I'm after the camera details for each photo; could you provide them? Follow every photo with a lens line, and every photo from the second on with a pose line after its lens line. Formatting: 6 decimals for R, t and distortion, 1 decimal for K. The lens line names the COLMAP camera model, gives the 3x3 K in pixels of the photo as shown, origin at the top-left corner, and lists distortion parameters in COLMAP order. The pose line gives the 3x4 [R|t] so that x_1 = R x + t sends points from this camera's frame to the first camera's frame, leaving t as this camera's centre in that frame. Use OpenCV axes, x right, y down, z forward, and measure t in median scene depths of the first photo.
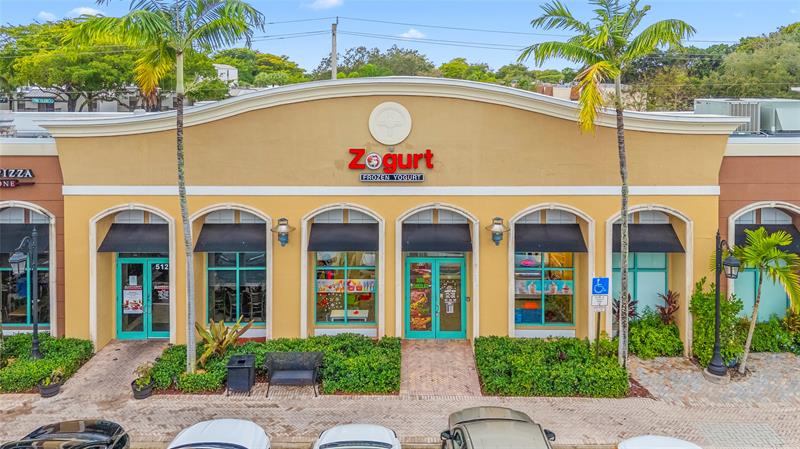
lens RADIAL K [[612.2, 0, 400.6], [0, 612.2, 95.6], [0, 0, 1]] dist [0.016622, 0.001409]
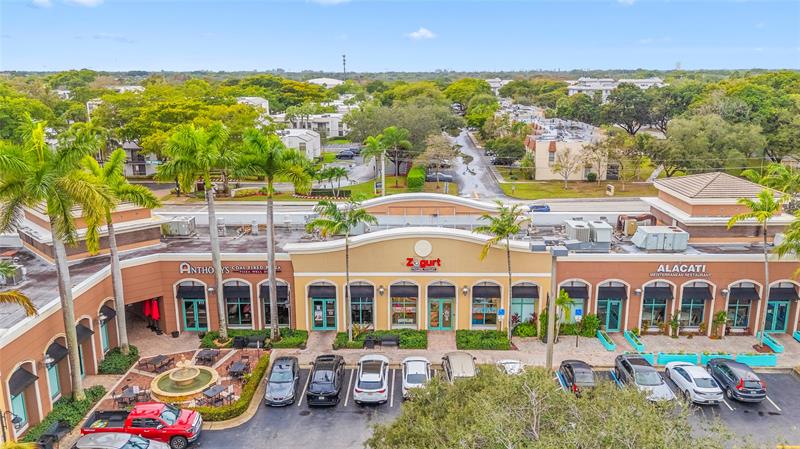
lens RADIAL K [[612.2, 0, 406.2], [0, 612.2, 197.4], [0, 0, 1]] dist [0.016622, 0.001409]
pose [[0.999985, -0.001022, -0.005447, -0.072602], [0.001928, 0.985601, 0.169077, -0.585094], [0.005196, -0.169085, 0.985588, -1.433232]]
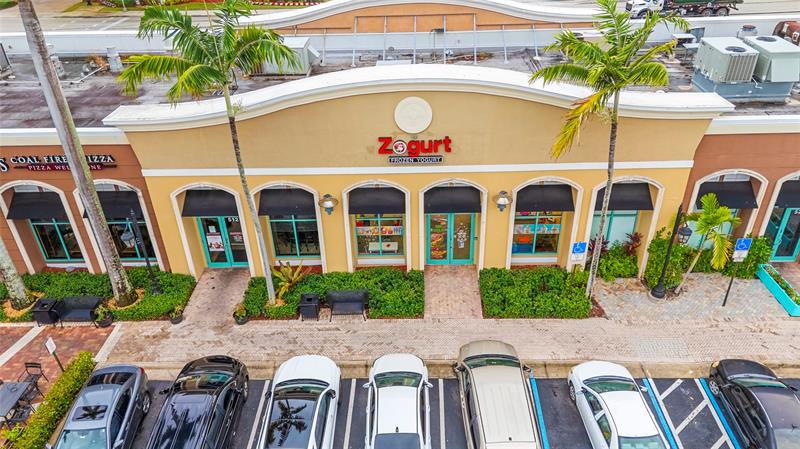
lens RADIAL K [[585.6, 0, 404.9], [0, 585.6, 221.5], [0, 0, 1]] dist [0.023173, -0.009065]
pose [[0.999719, -0.015626, -0.017819, -0.016618], [0.022462, 0.864512, 0.502110, -0.330413], [0.007559, -0.502369, 0.864620, -0.038555]]
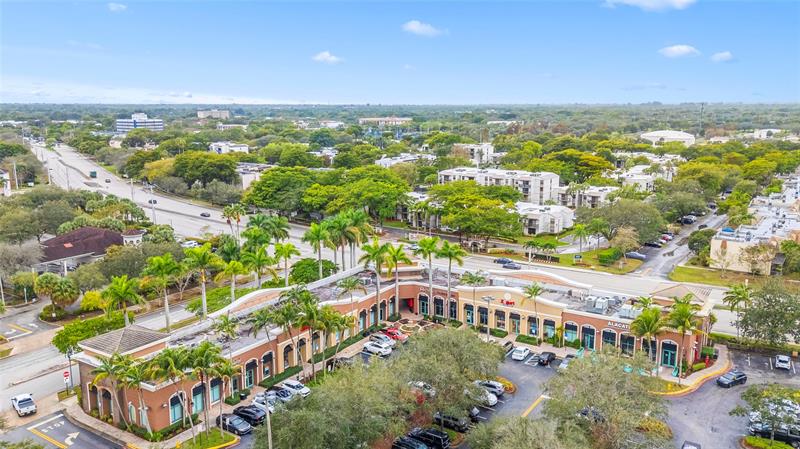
lens RADIAL K [[612.2, 0, 406.9], [0, 612.2, 225.9], [0, 0, 1]] dist [0.016622, 0.001409]
pose [[0.836977, 0.101931, -0.537661, 2.293699], [-0.014611, 0.986312, 0.164243, -1.593558], [0.547043, -0.129612, 0.827010, -4.364381]]
